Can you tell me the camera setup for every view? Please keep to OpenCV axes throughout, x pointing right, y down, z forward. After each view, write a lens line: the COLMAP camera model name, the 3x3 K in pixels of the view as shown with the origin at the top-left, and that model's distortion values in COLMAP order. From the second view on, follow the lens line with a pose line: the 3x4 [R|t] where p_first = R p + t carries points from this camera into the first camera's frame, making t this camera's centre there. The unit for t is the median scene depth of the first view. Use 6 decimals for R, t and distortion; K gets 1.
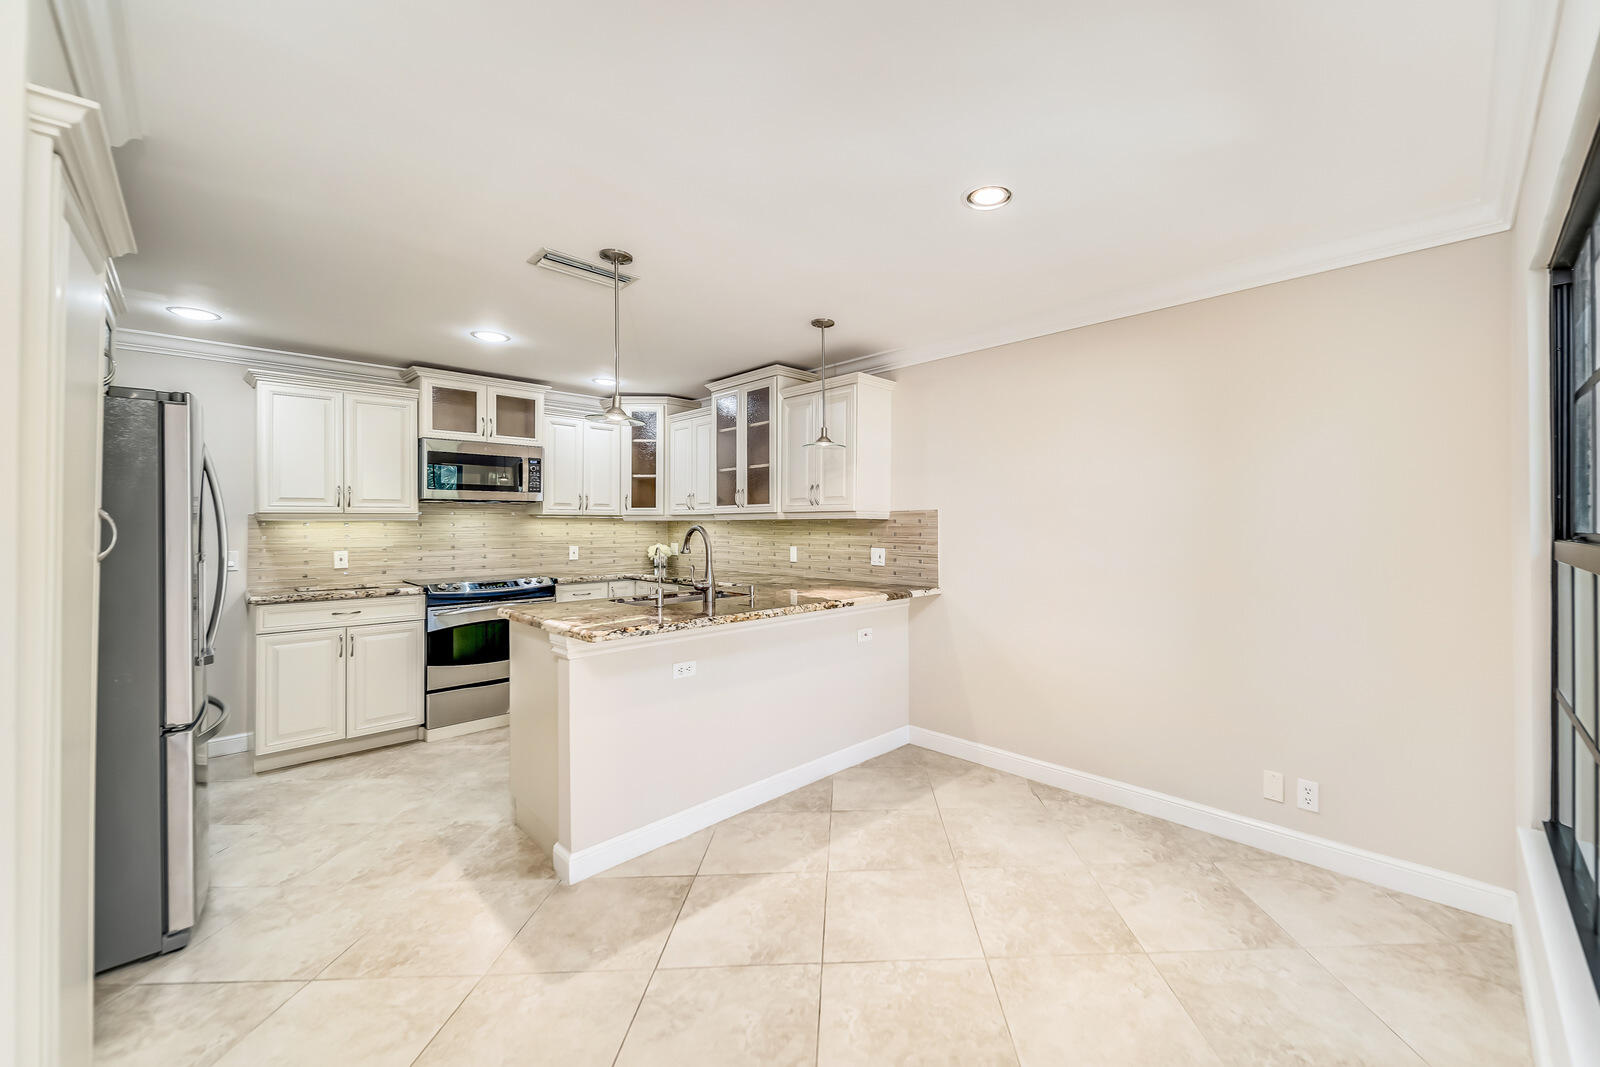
lens RADIAL K [[569.1, 0, 809.0], [0, 569.1, 524.4], [0, 0, 1]] dist [-0.001179, 0.000198]
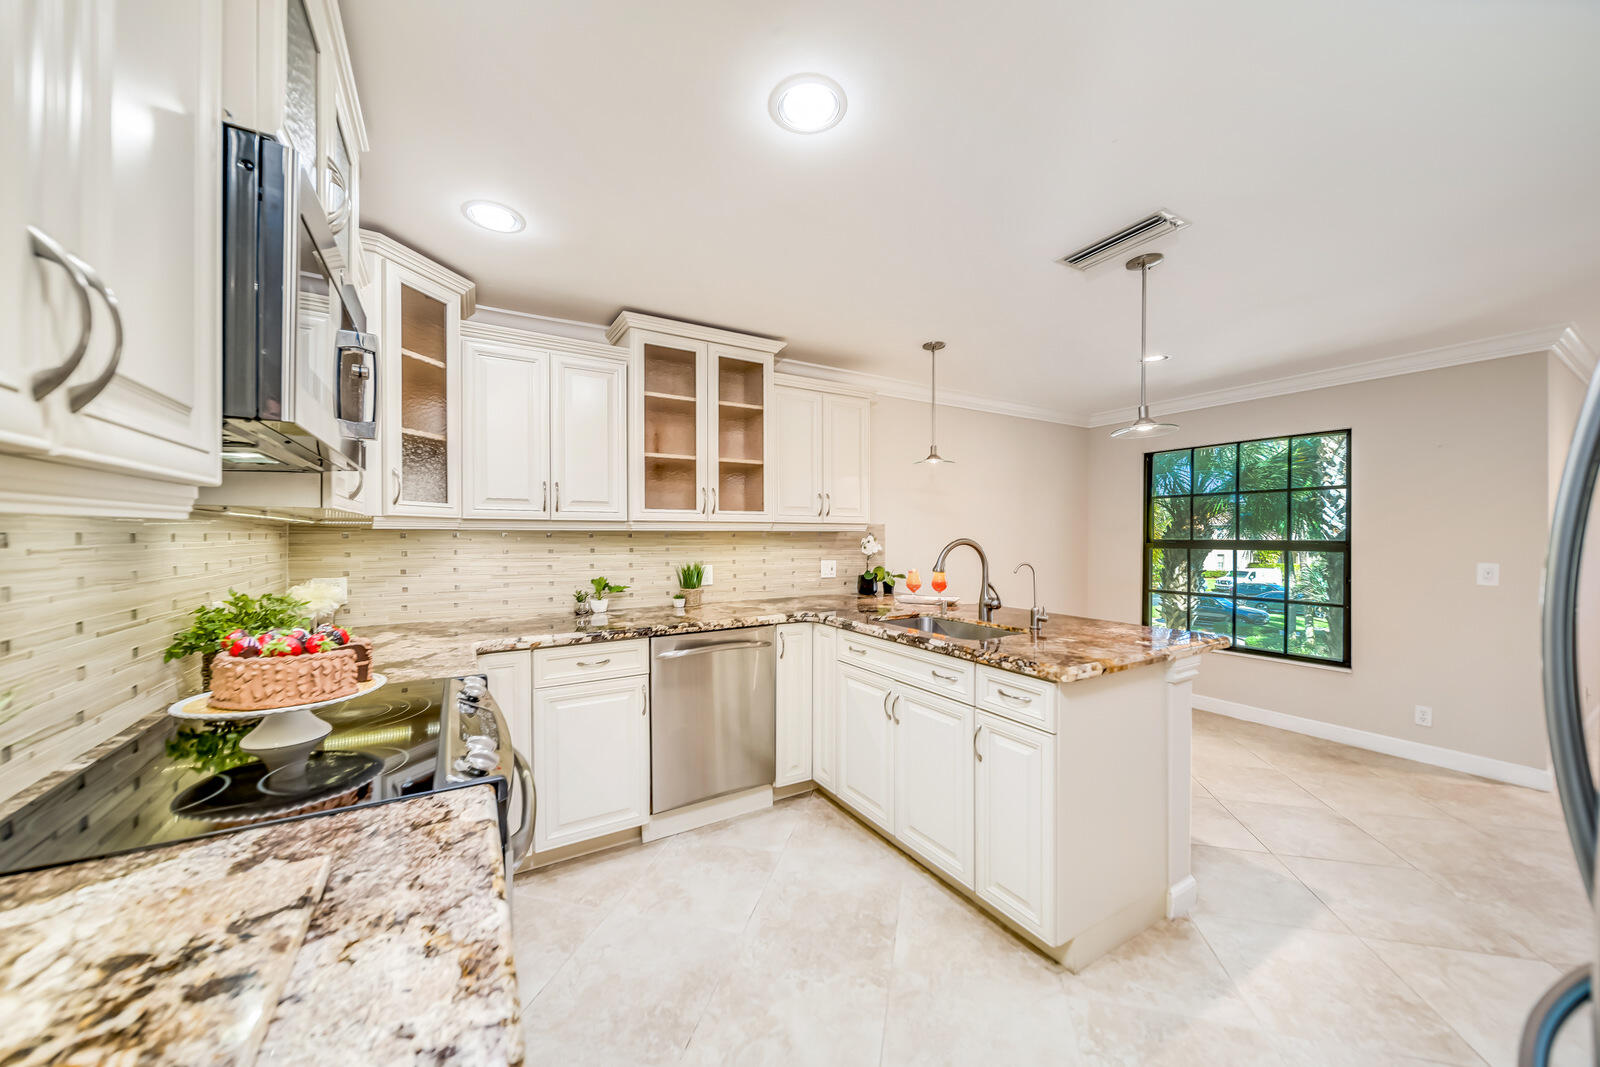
lens RADIAL K [[569.1, 0, 793.4], [0, 569.1, 545.0], [0, 0, 1]] dist [-0.001179, 0.000198]
pose [[0.274733, -0.013575, 0.961425, -0.822358], [-0.004401, 0.999872, 0.015376, -0.001101], [-0.961511, -0.008455, 0.274638, 0.743775]]
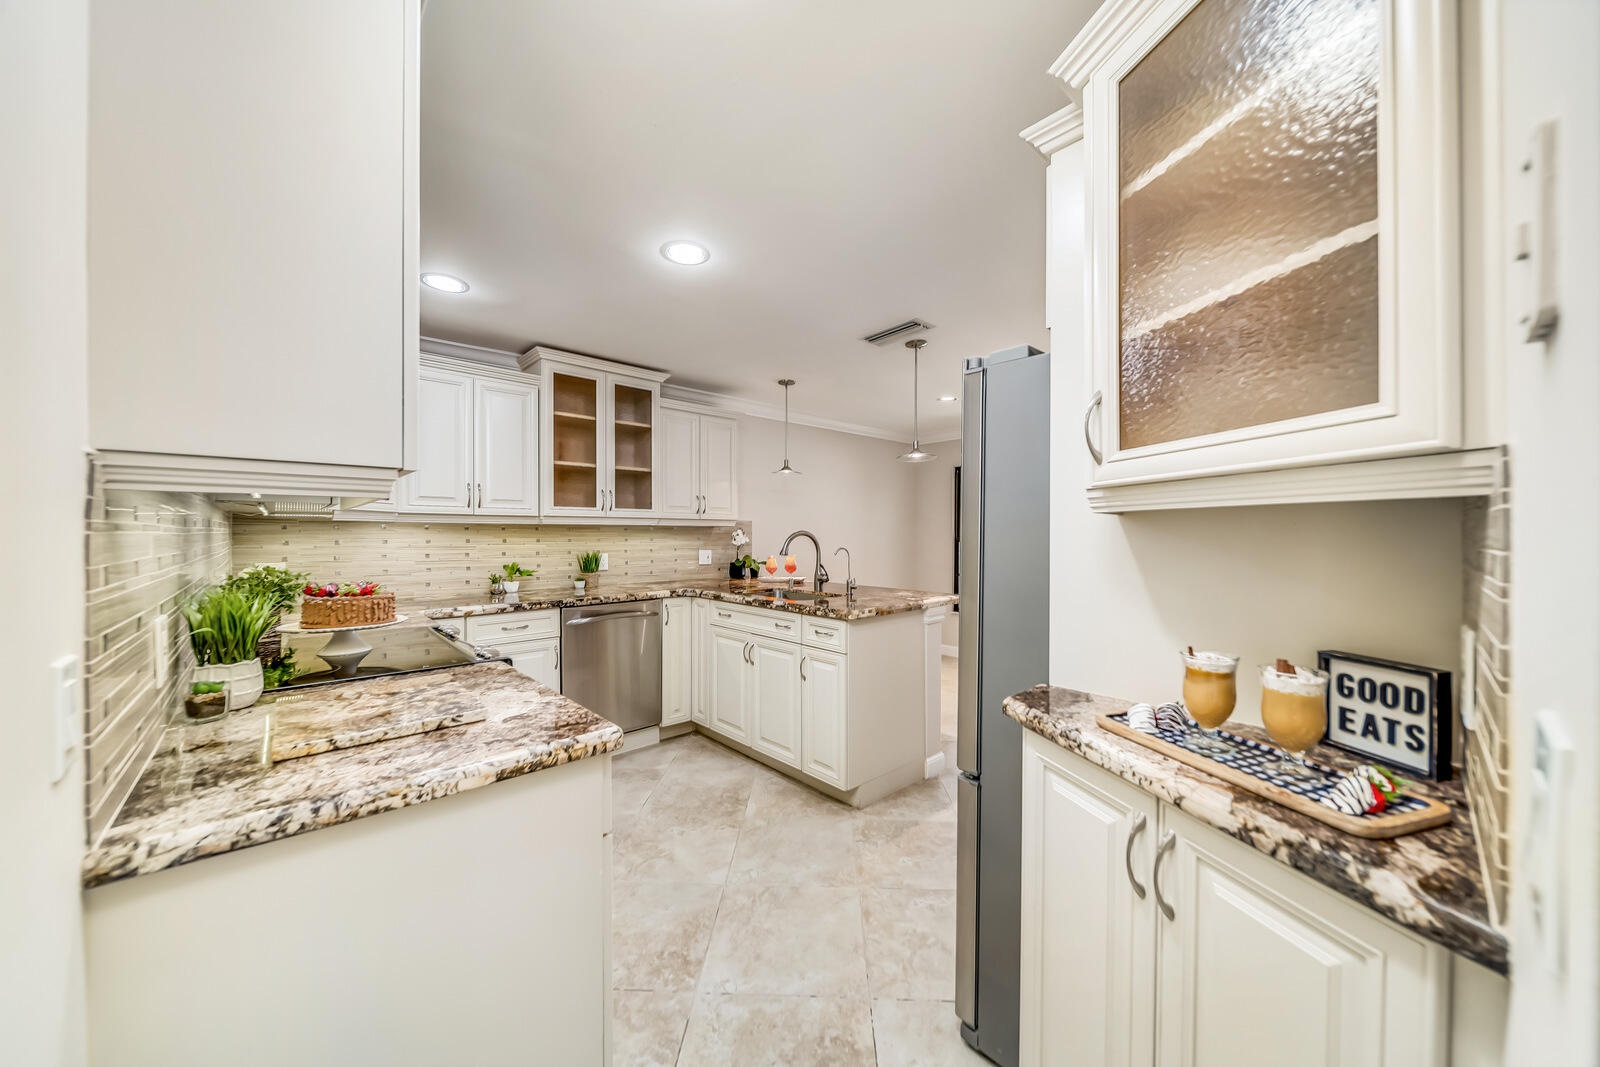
lens RADIAL K [[569.1, 0, 778.3], [0, 569.1, 540.3], [0, 0, 1]] dist [-0.001179, 0.000198]
pose [[0.100441, -0.007777, 0.994913, -1.031331], [-0.006396, 0.999944, 0.008462, 0.008247], [-0.994922, -0.007213, 0.100385, 0.683666]]
